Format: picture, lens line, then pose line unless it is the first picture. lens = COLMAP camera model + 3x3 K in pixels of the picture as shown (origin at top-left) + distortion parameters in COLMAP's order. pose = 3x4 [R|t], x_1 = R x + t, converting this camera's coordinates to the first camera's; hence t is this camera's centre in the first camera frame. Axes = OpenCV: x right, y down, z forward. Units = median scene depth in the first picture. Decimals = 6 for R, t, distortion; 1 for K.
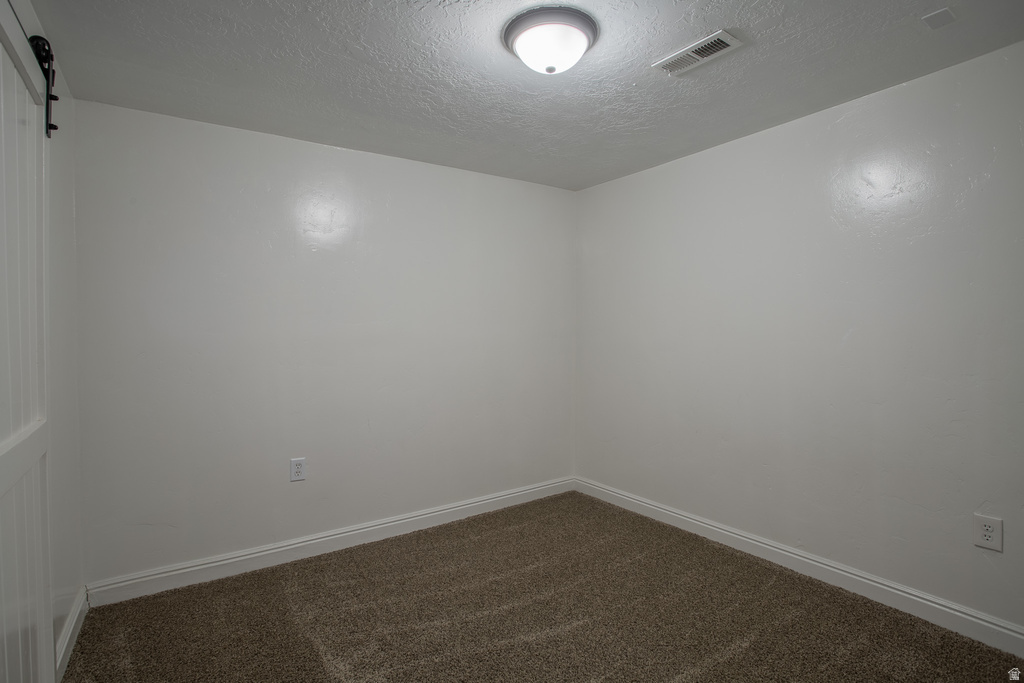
lens RADIAL K [[500.5, 0, 508.3], [0, 500.5, 336.1], [0, 0, 1]] dist [-0.078662, 0.034498]
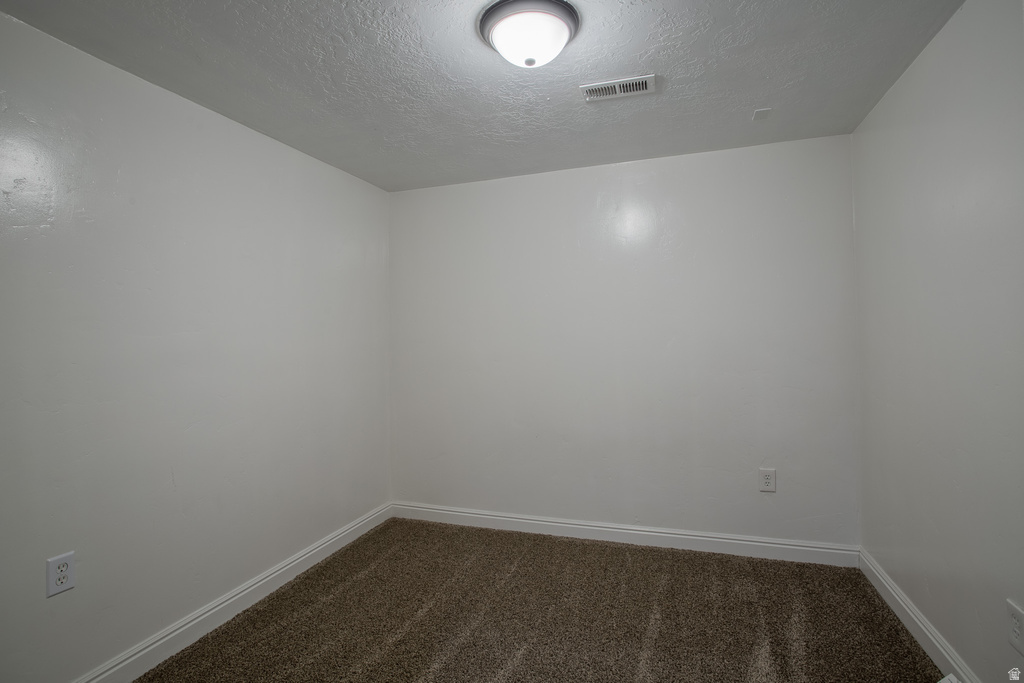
lens RADIAL K [[500.5, 0, 508.3], [0, 500.5, 336.1], [0, 0, 1]] dist [-0.078662, 0.034498]
pose [[0.807069, -0.002572, 0.590451, -0.329865], [0.016994, 0.999677, -0.018874, -0.002475], [-0.590212, 0.025266, 0.806852, 0.188162]]
